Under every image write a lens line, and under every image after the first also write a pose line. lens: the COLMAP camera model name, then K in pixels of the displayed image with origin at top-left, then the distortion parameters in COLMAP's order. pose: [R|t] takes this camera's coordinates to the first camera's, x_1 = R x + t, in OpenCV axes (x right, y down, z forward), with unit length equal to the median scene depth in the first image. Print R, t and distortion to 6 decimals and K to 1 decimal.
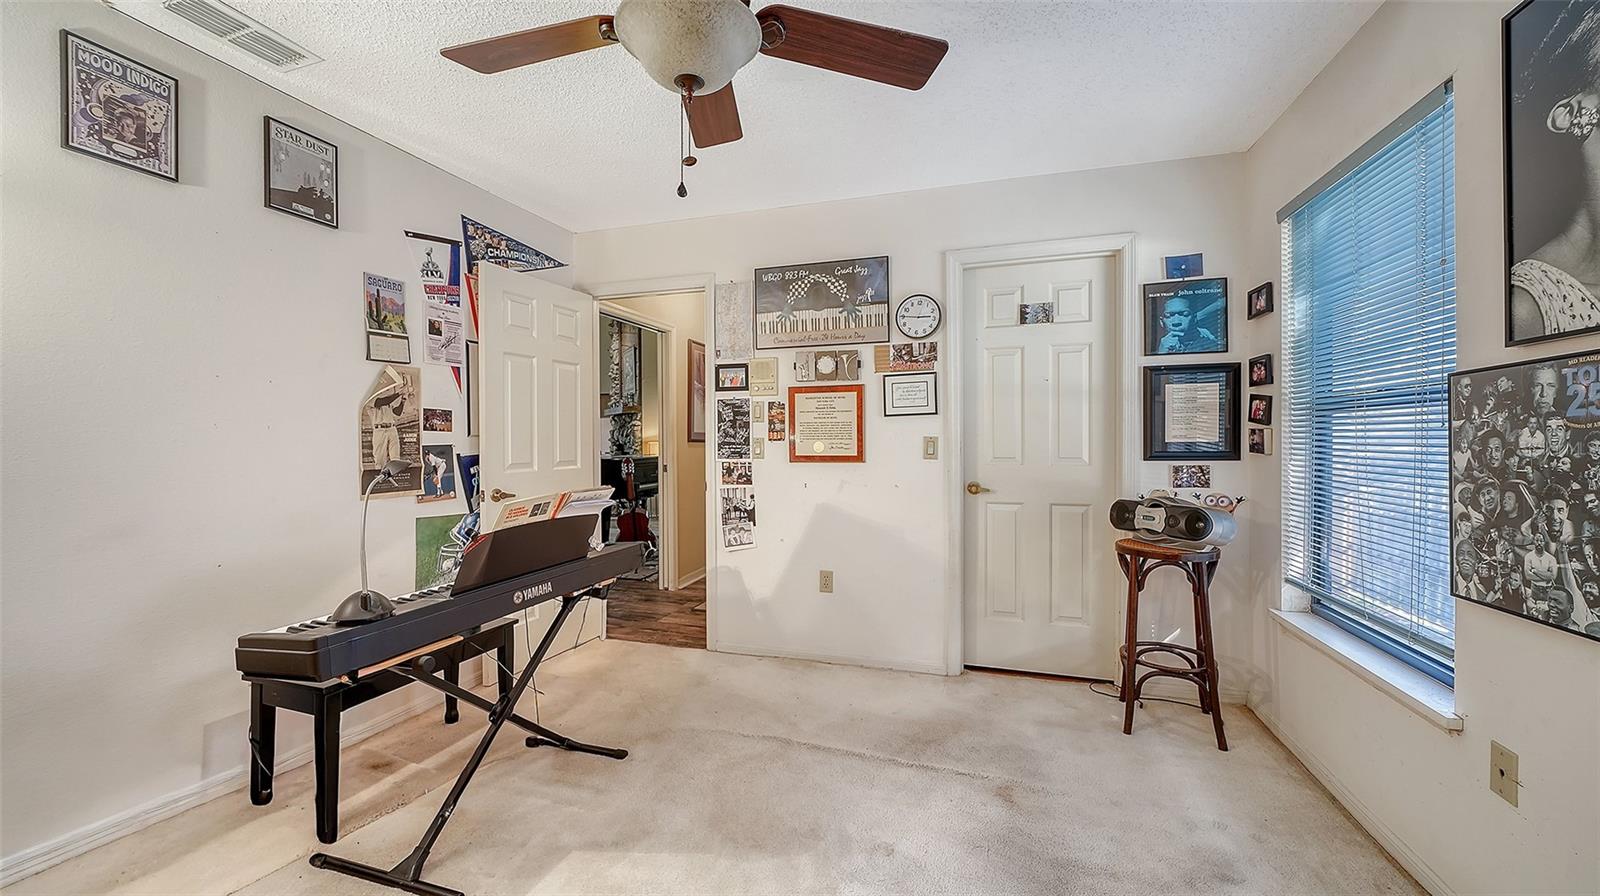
lens RADIAL K [[586.4, 0, 807.3], [0, 586.4, 459.2], [0, 0, 1]] dist [0.000146, -0.001894]
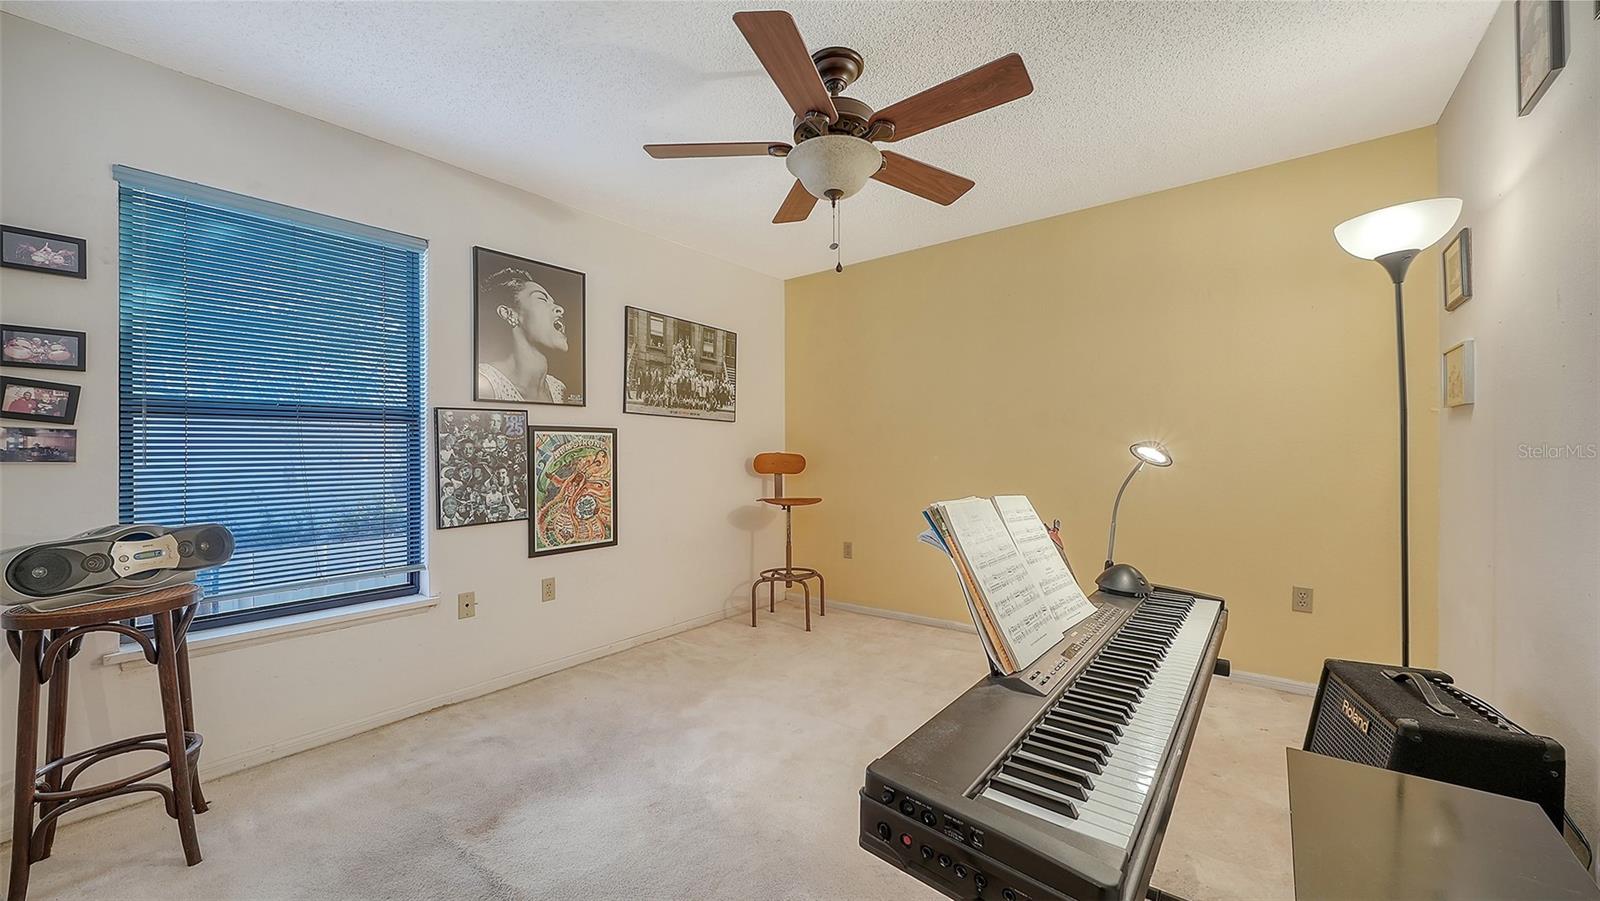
lens RADIAL K [[586.4, 0, 807.3], [0, 586.4, 461.7], [0, 0, 1]] dist [0.000146, -0.001894]
pose [[-0.930592, -0.002731, 0.366047, -0.704735], [0.017921, 0.998433, 0.053008, -0.059982], [-0.365619, 0.055889, -0.929085, 2.524751]]
